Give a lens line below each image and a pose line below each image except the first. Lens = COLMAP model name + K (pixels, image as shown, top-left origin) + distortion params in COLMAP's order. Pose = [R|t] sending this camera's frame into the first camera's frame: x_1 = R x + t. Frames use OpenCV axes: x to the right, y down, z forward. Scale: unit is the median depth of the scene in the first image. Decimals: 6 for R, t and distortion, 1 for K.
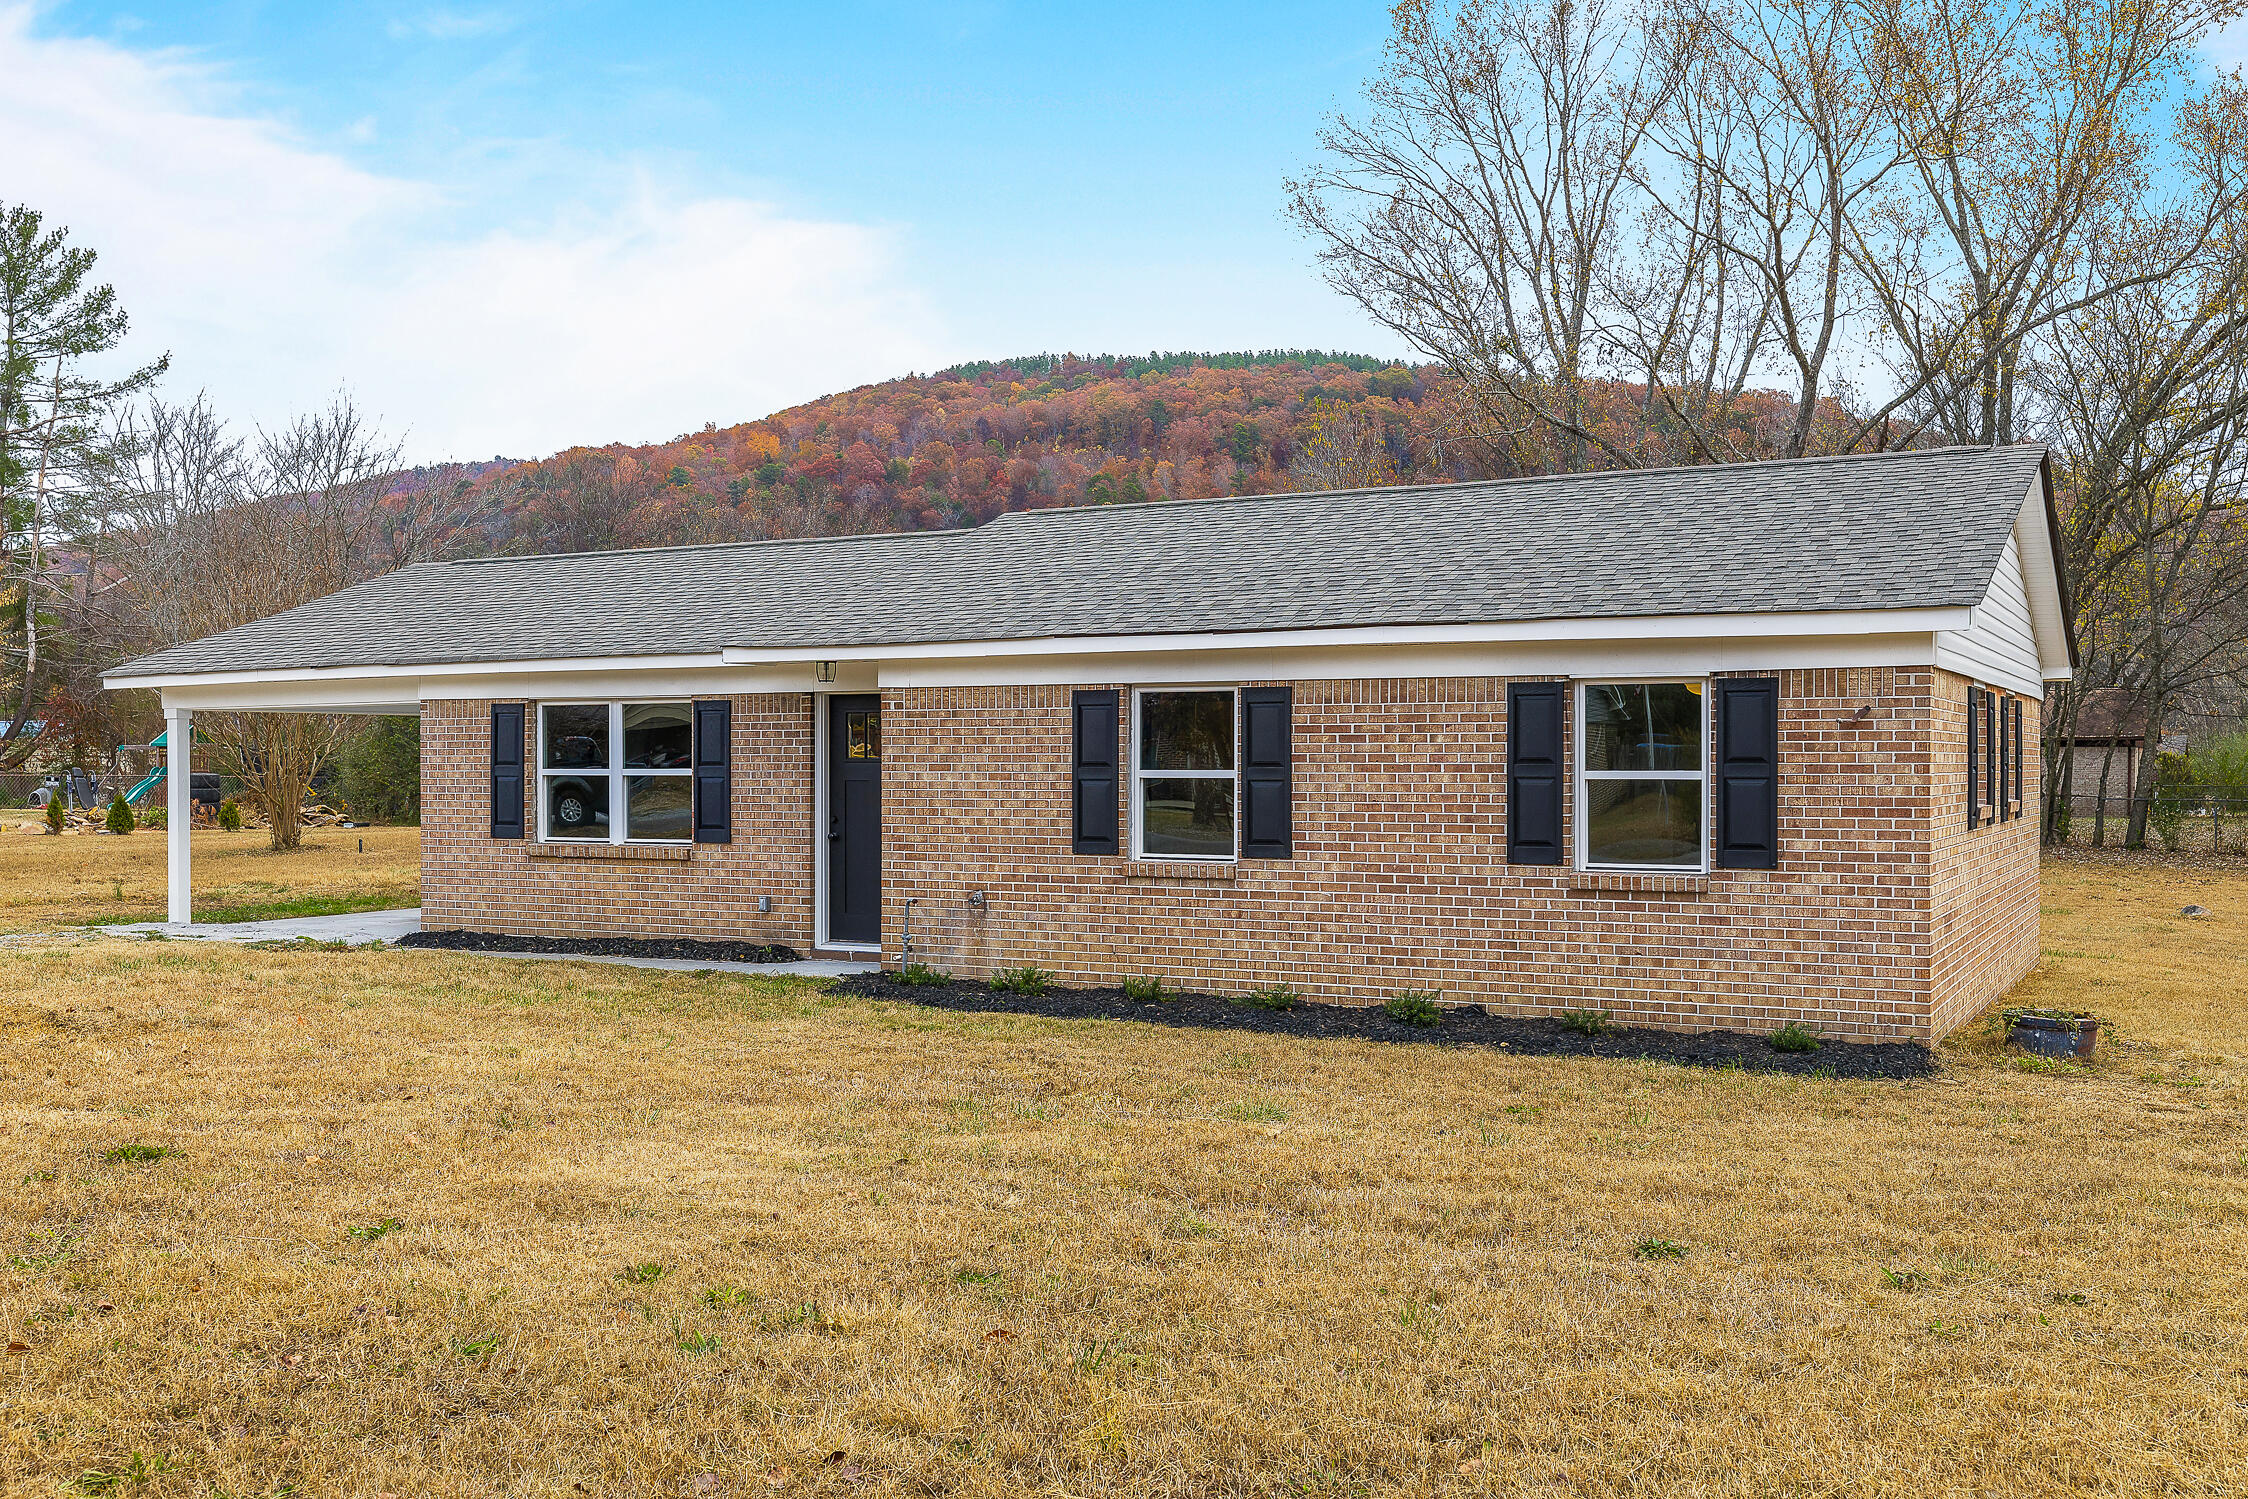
lens RADIAL K [[2134.9, 0, 1130.3], [0, 2134.9, 775.6], [0, 0, 1]] dist [0.001845, -0.004047]
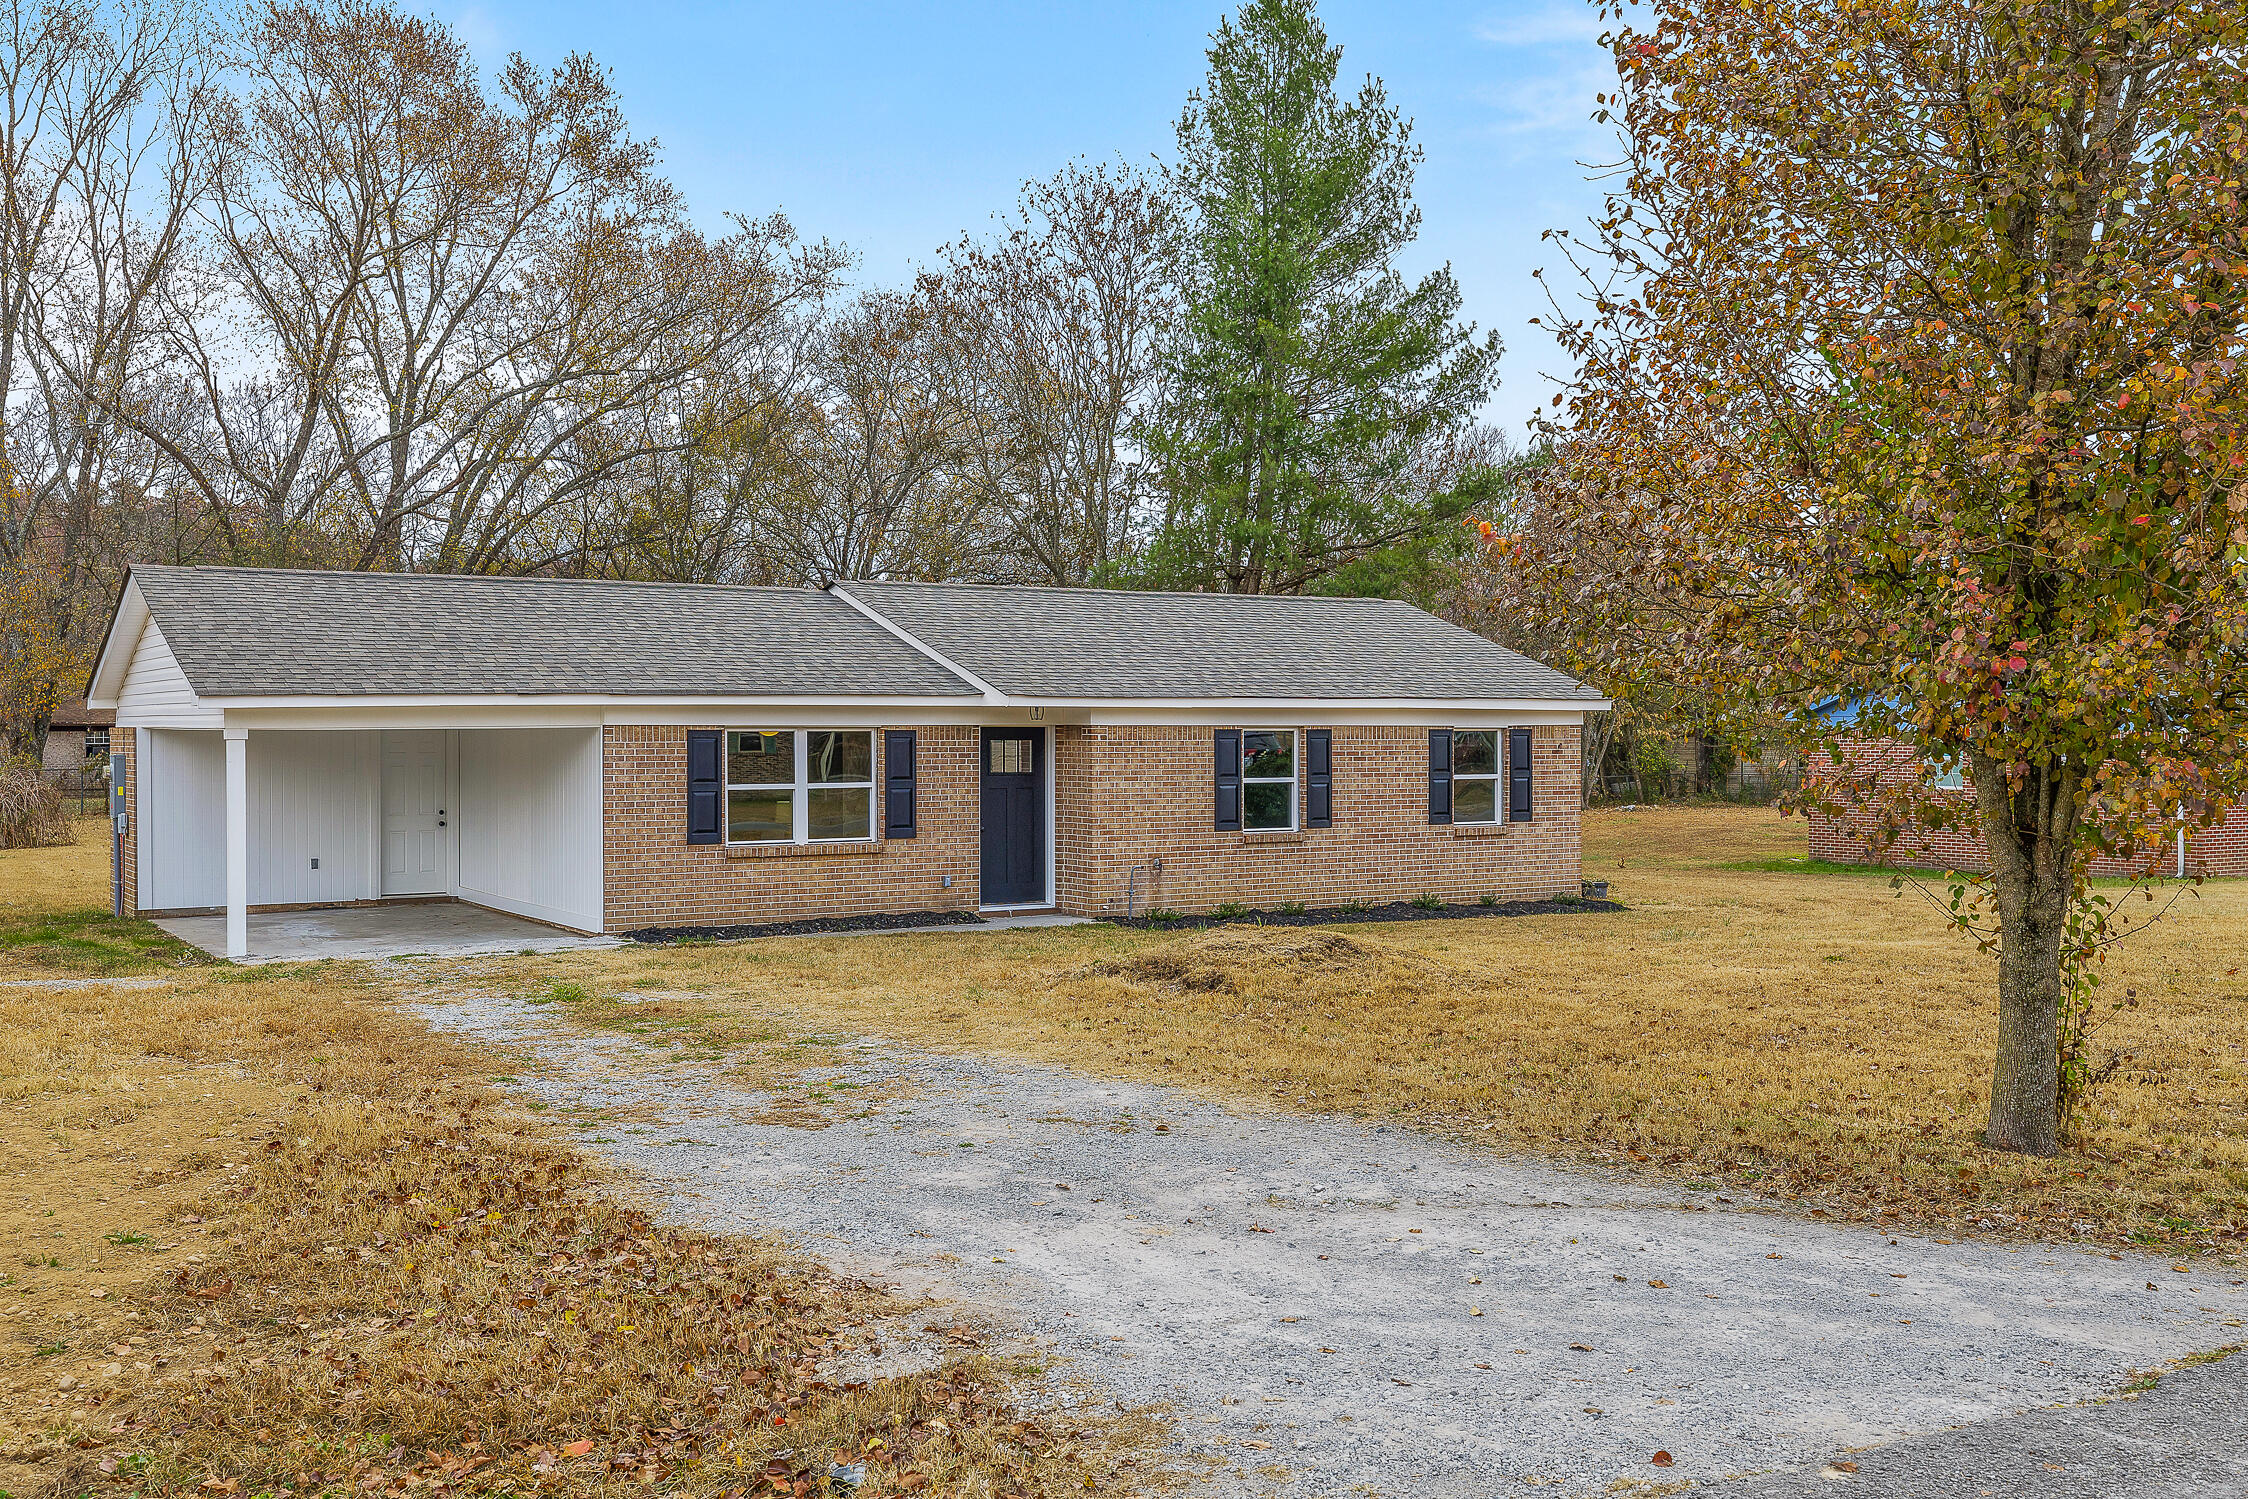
lens RADIAL K [[2134.9, 0, 1130.3], [0, 2134.9, 775.6], [0, 0, 1]] dist [0.001845, -0.004047]
pose [[0.503018, -0.018409, 0.864080, -1.264988], [0.006185, 0.999824, 0.017701, -0.029679], [-0.864254, -0.003560, 0.503044, 0.218782]]
